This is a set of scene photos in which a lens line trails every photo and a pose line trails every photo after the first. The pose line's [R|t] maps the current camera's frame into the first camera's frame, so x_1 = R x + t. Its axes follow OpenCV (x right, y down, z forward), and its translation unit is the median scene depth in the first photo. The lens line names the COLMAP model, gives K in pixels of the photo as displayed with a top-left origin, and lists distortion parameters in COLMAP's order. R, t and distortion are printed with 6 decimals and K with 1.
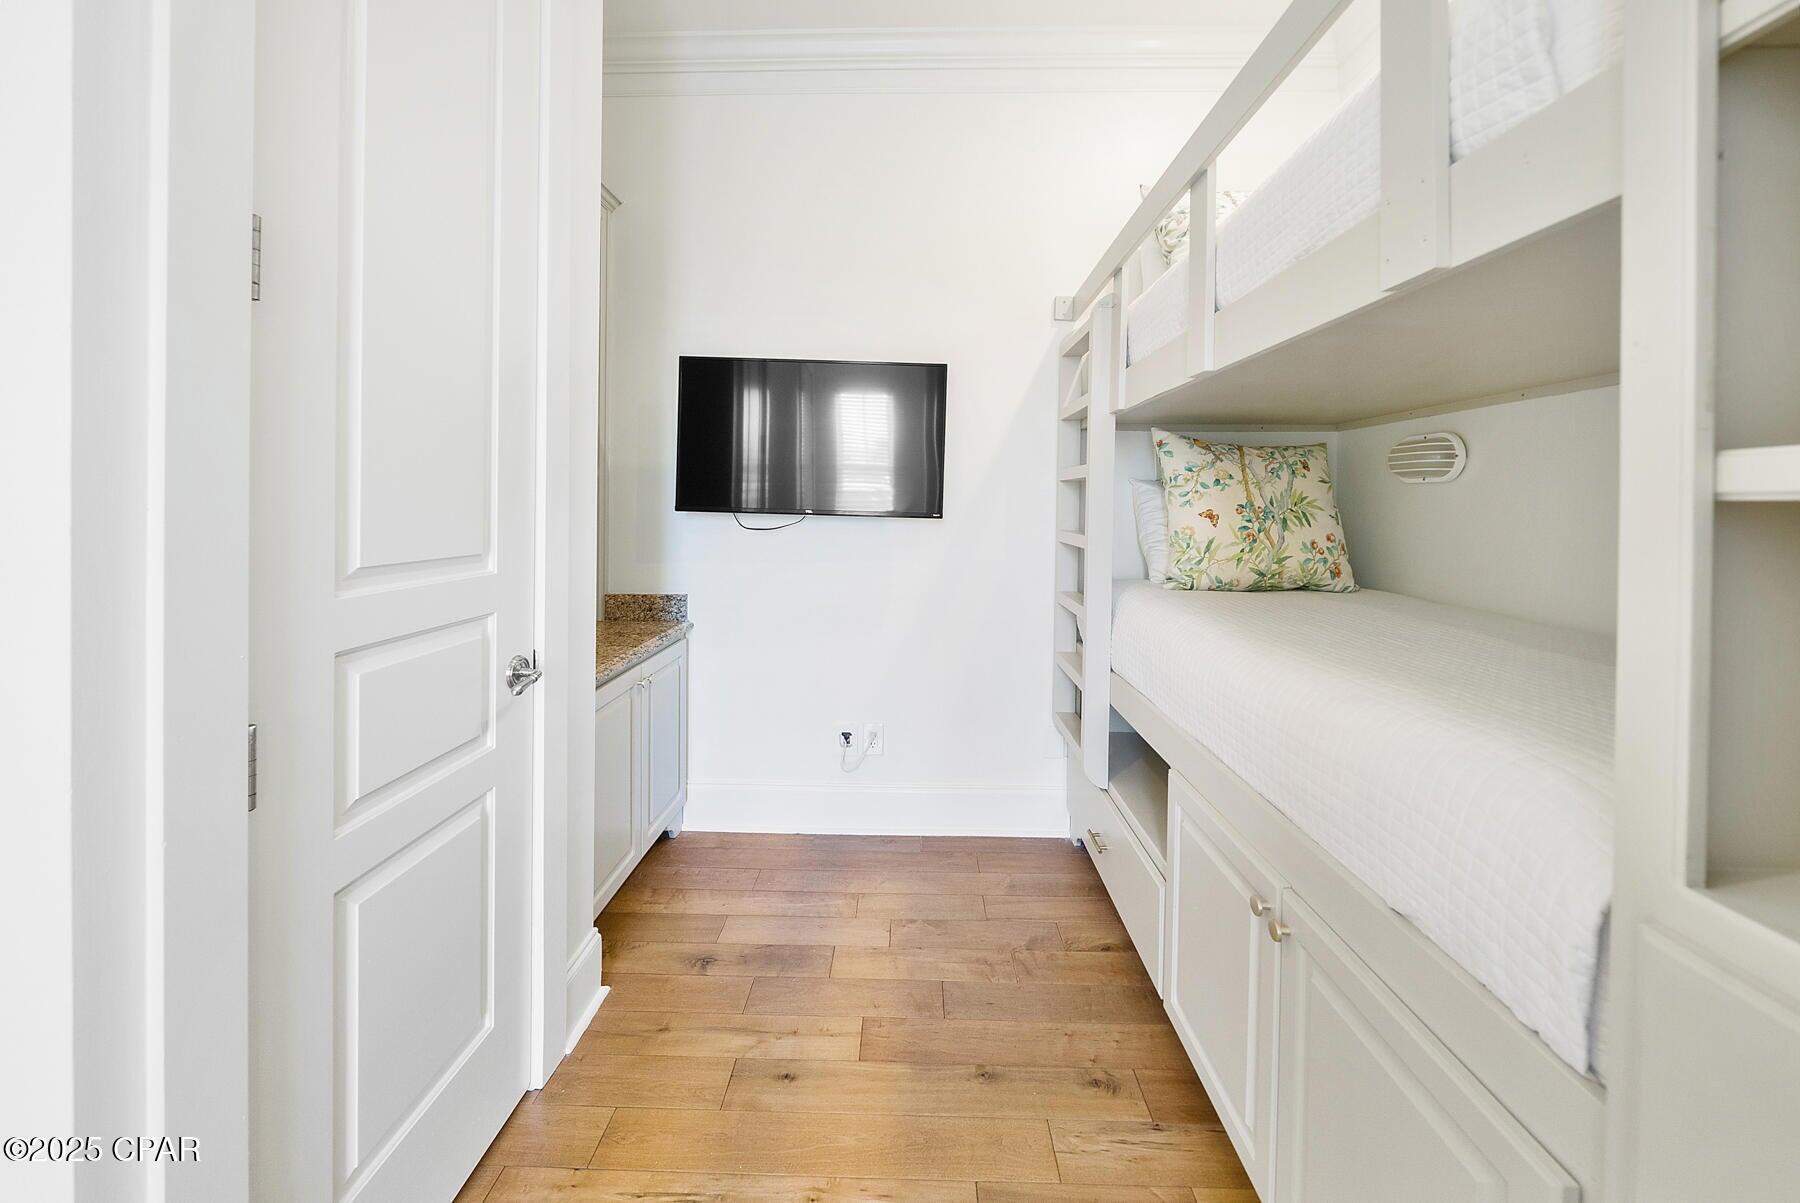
lens RADIAL K [[649.2, 0, 899.7], [0, 649.2, 507.6], [0, 0, 1]] dist [-0.004805, -0.000225]
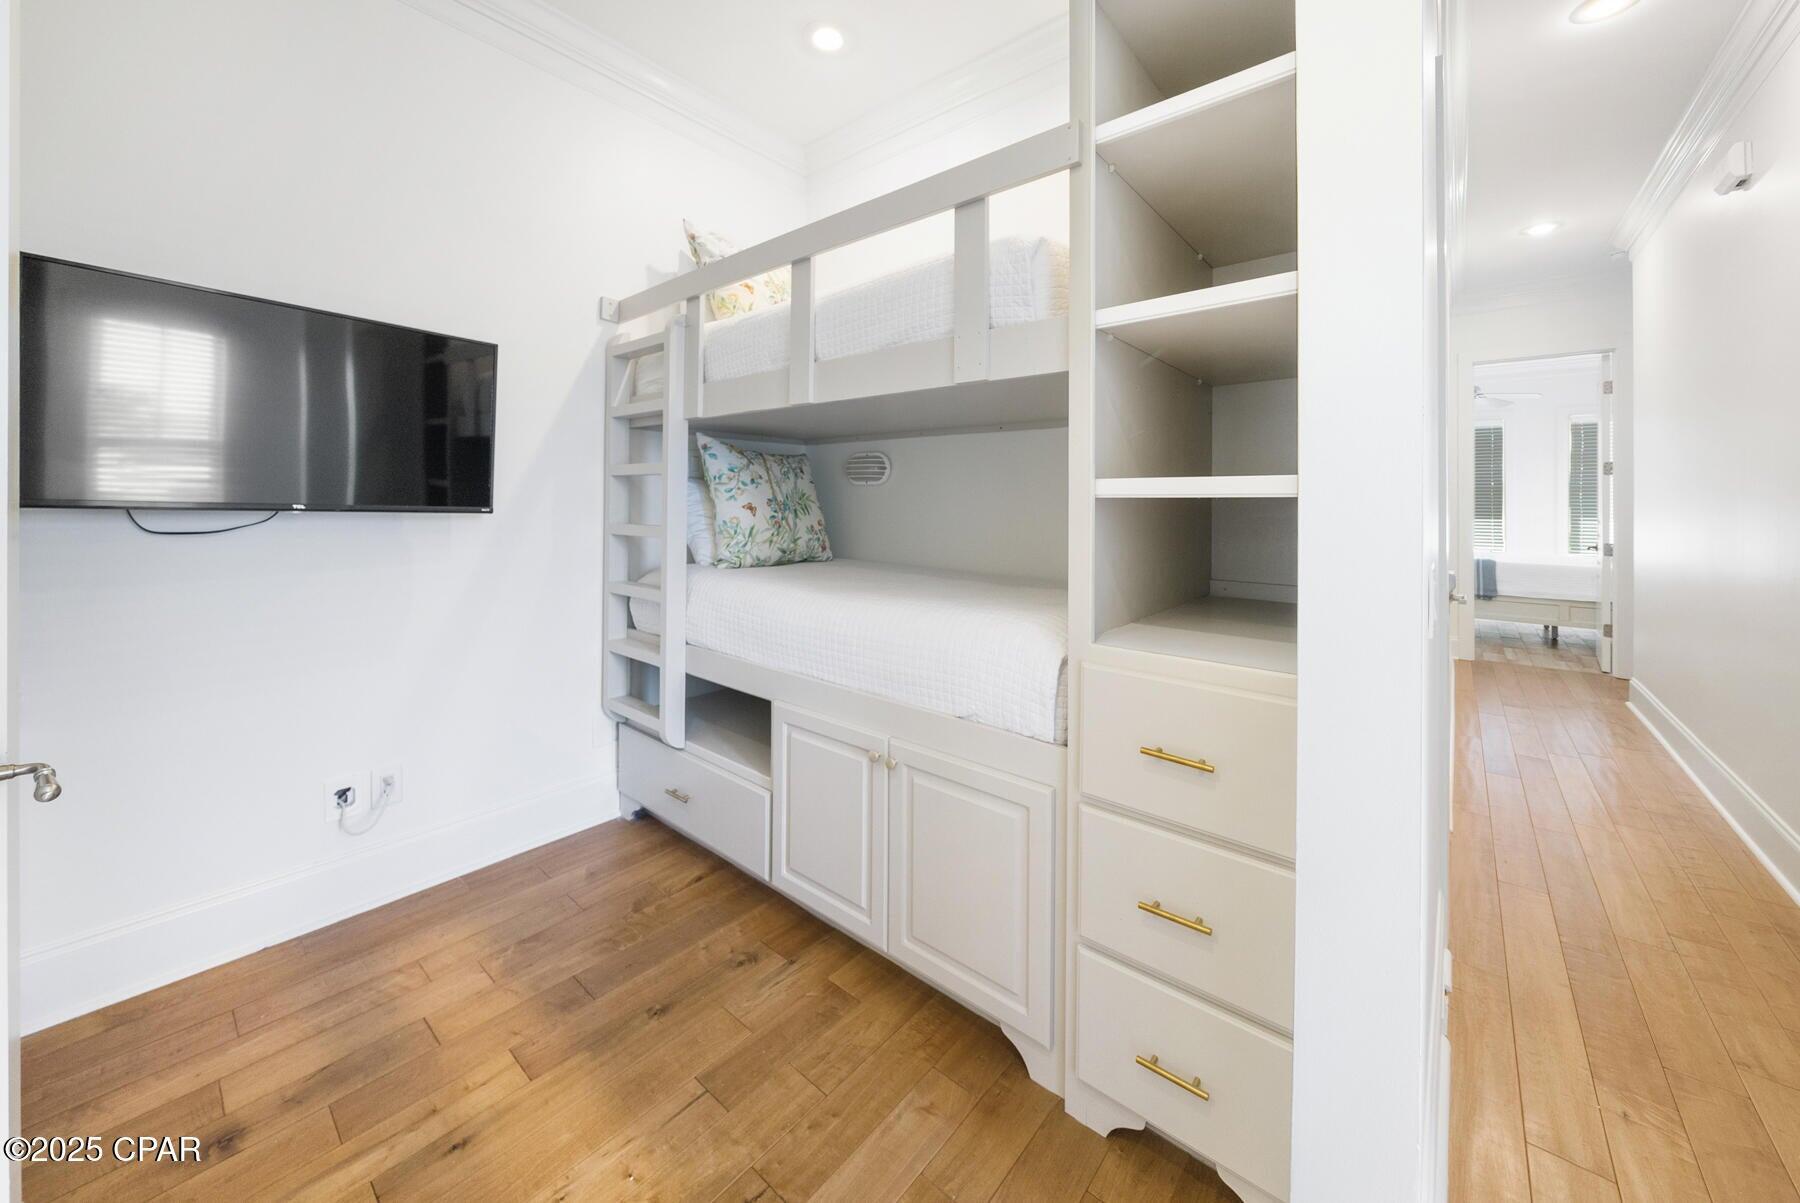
lens RADIAL K [[649.2, 0, 899.3], [0, 649.2, 502.0], [0, 0, 1]] dist [-0.004805, -0.000225]
pose [[0.630156, -0.001175, 0.776467, -0.320547], [0.002302, 0.999997, -0.000354, 0.002654], [-0.776465, 0.002010, 0.630157, -0.015743]]
